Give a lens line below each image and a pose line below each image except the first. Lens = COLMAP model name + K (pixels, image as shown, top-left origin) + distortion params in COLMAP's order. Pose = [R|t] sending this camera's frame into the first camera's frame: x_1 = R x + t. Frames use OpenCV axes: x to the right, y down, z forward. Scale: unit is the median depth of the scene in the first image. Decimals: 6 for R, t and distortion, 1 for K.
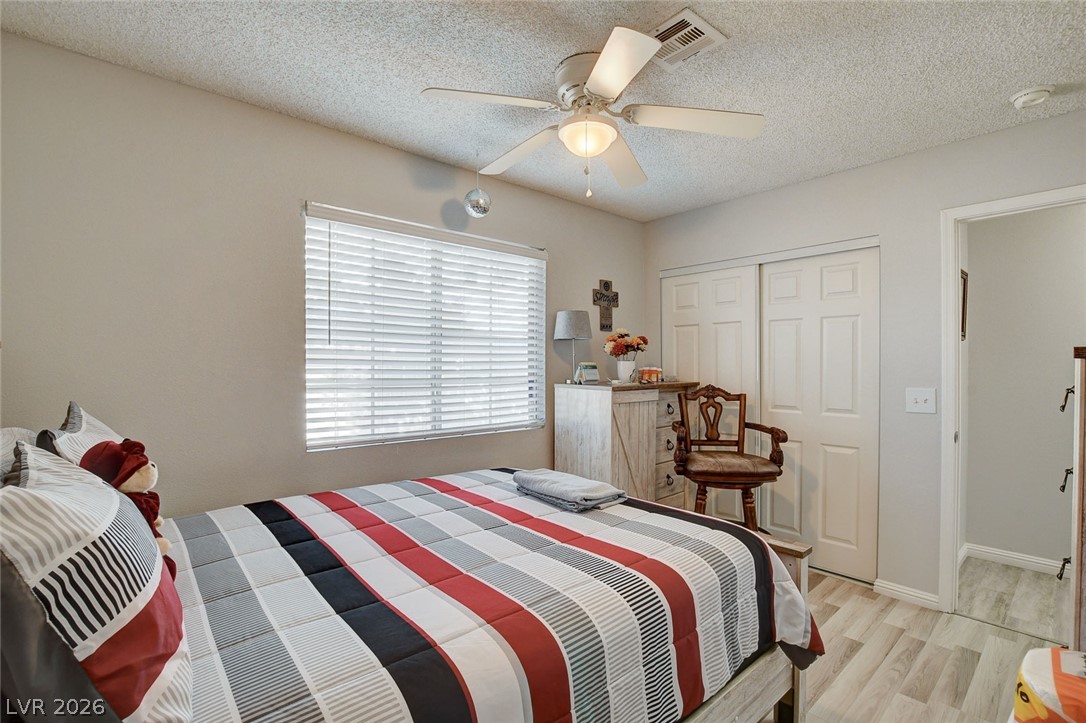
lens RADIAL K [[500.6, 0, 547.7], [0, 500.6, 367.2], [0, 0, 1]] dist [-0.033837, 0.006394]
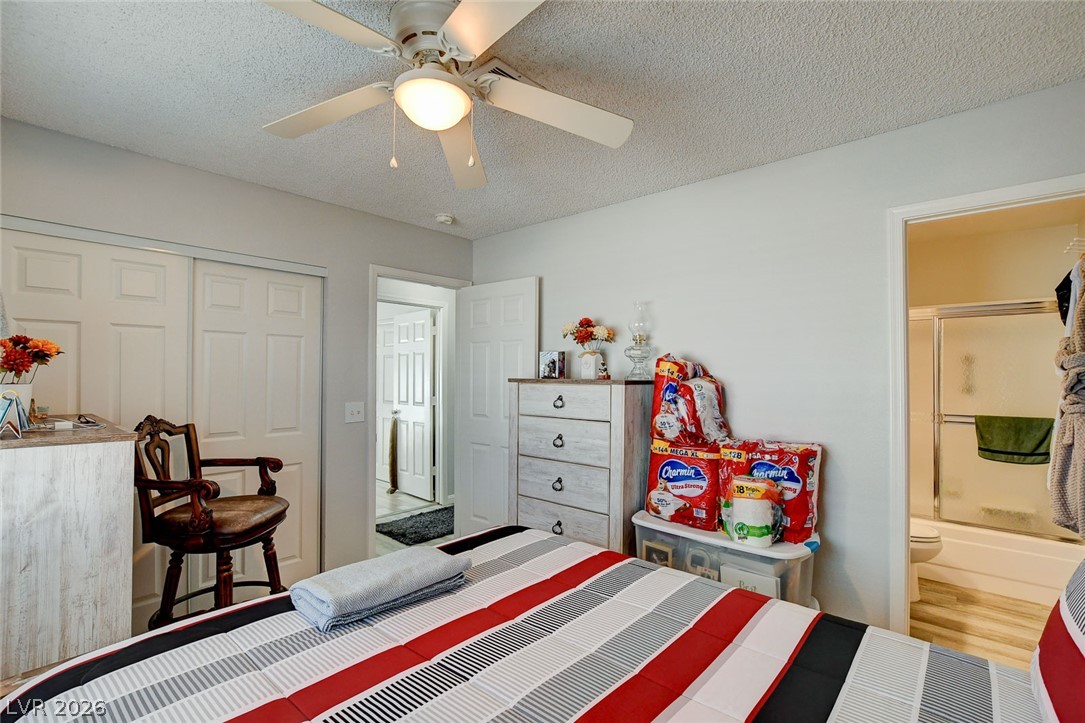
lens RADIAL K [[498.5, 0, 534.8], [0, 498.5, 365.3], [0, 0, 1]] dist [-0.031038, 0.006589]
pose [[-0.131617, 0.015284, 0.991183, -0.446825], [0.000816, 0.999882, -0.015309, -0.025408], [-0.991300, -0.001206, -0.131614, 0.601889]]
